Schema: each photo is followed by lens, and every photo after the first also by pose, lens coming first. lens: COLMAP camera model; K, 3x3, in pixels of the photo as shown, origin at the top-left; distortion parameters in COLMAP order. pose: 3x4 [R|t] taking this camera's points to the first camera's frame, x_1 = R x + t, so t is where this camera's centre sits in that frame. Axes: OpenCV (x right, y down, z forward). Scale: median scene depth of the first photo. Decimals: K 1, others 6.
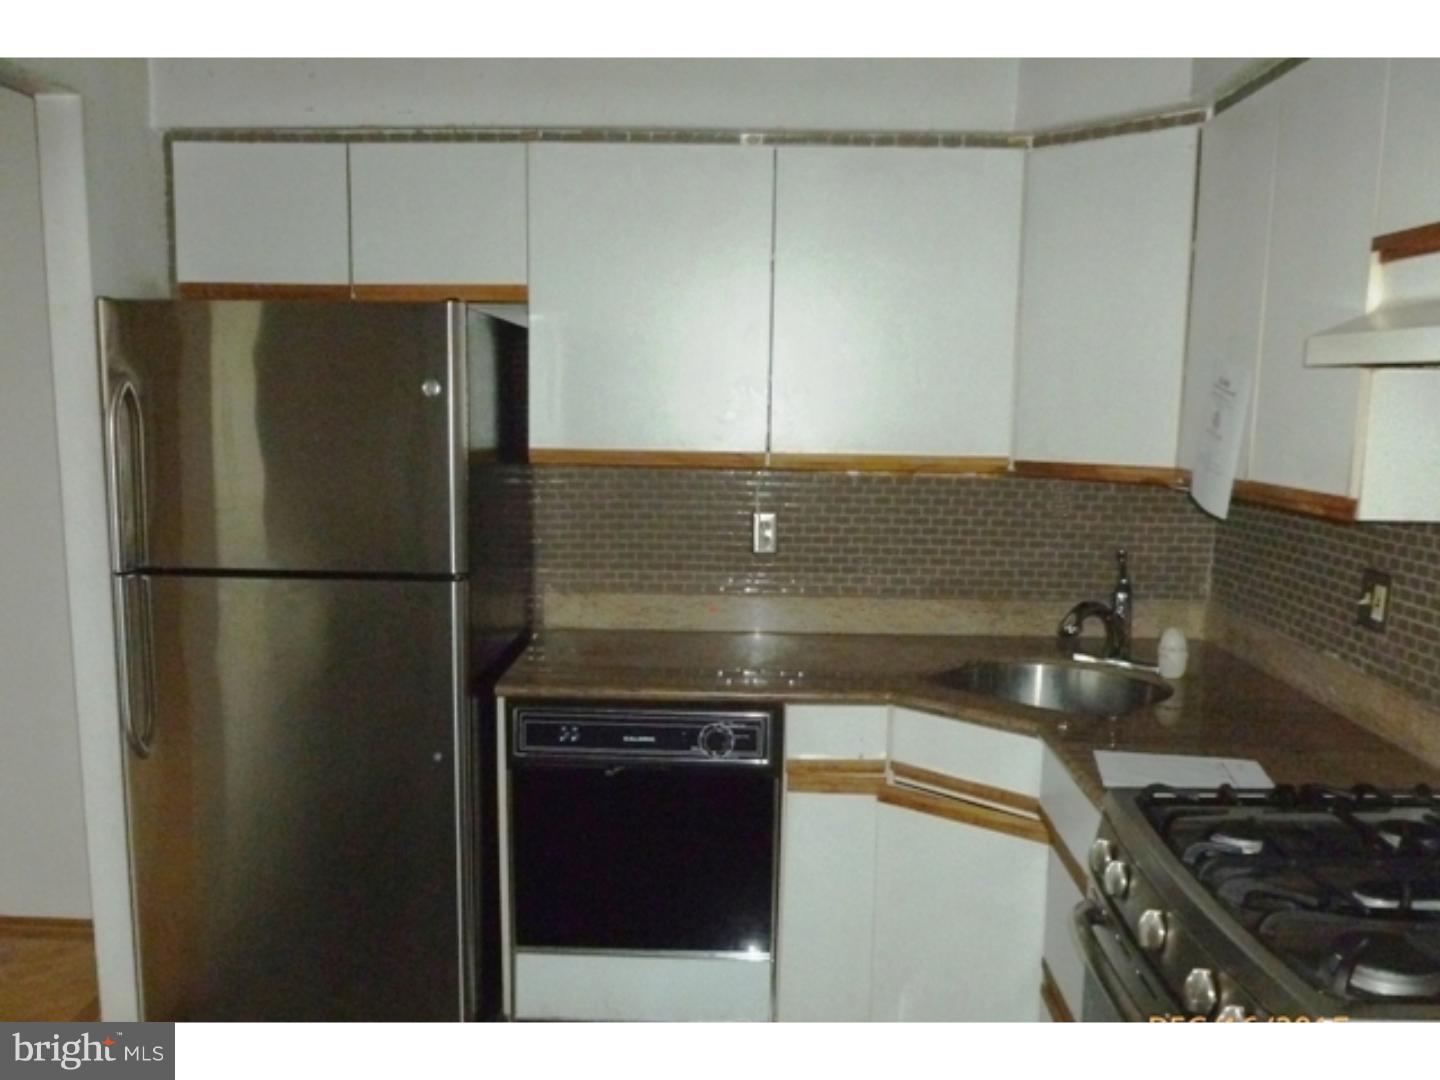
lens RADIAL K [[1353.3, 0, 715.6], [0, 1353.3, 574.9], [0, 0, 1]] dist [-0.006458, -0.013231]
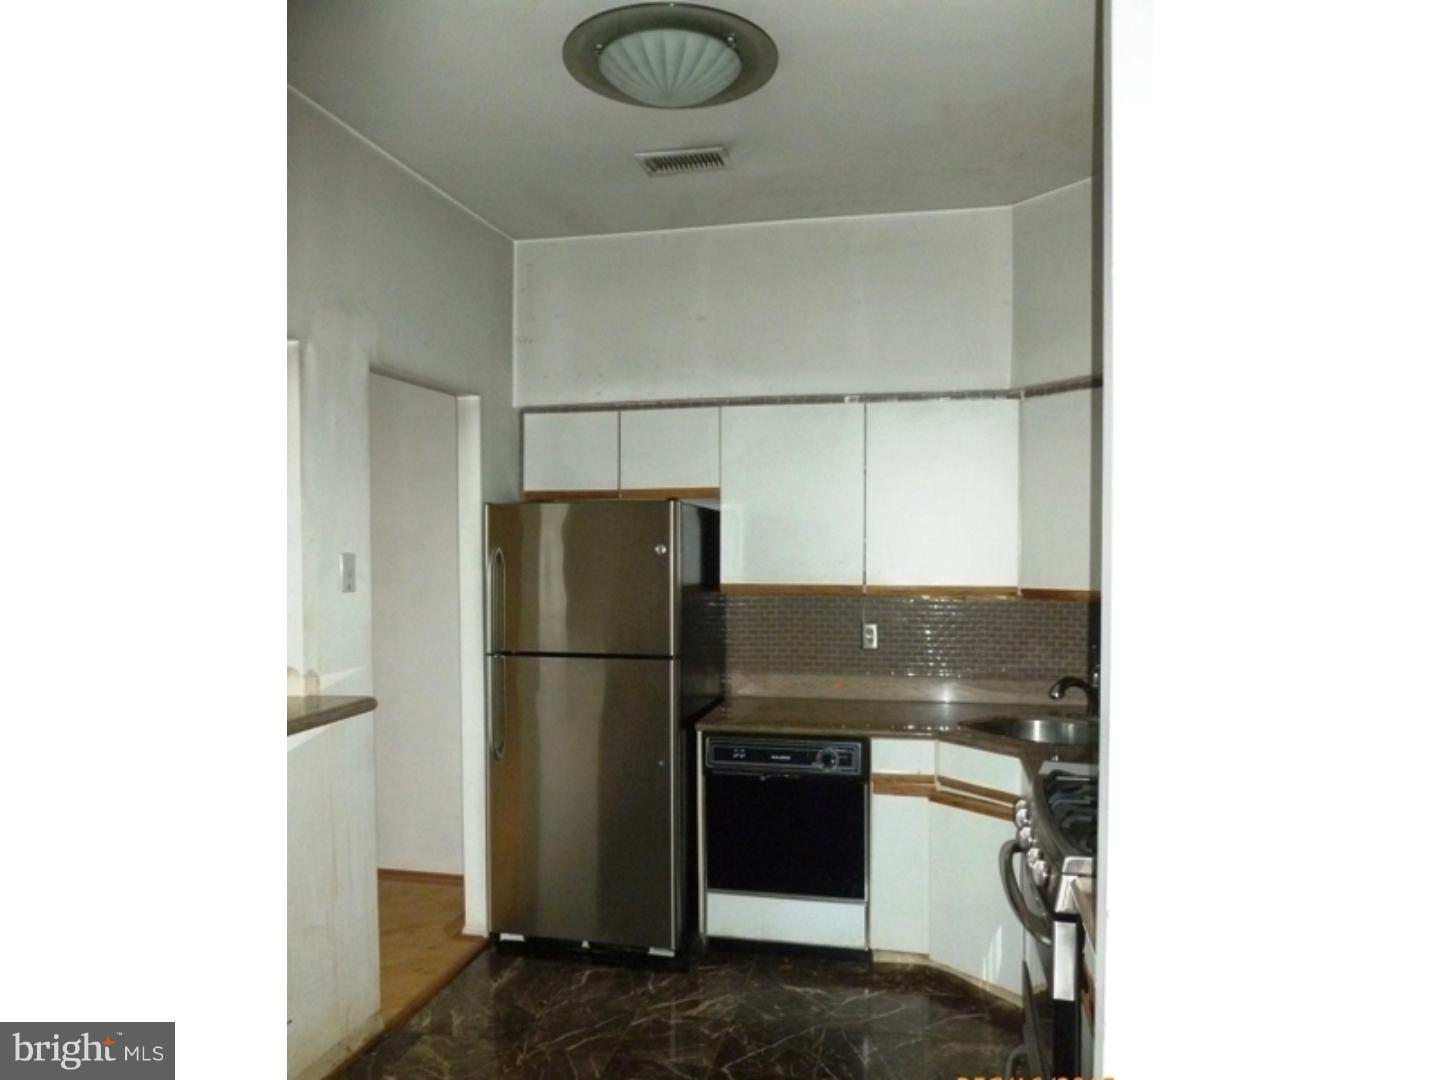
lens RADIAL K [[1176.0, 0, 720.0], [0, 1176.0, 540.0], [0, 0, 1]] dist [-0.132939, 0.007540]
pose [[0.981011, -0.015854, -0.193302, 0.146684], [-0.011156, 0.990391, -0.137846, 0.054104], [0.193630, 0.137385, 0.971408, -0.427105]]
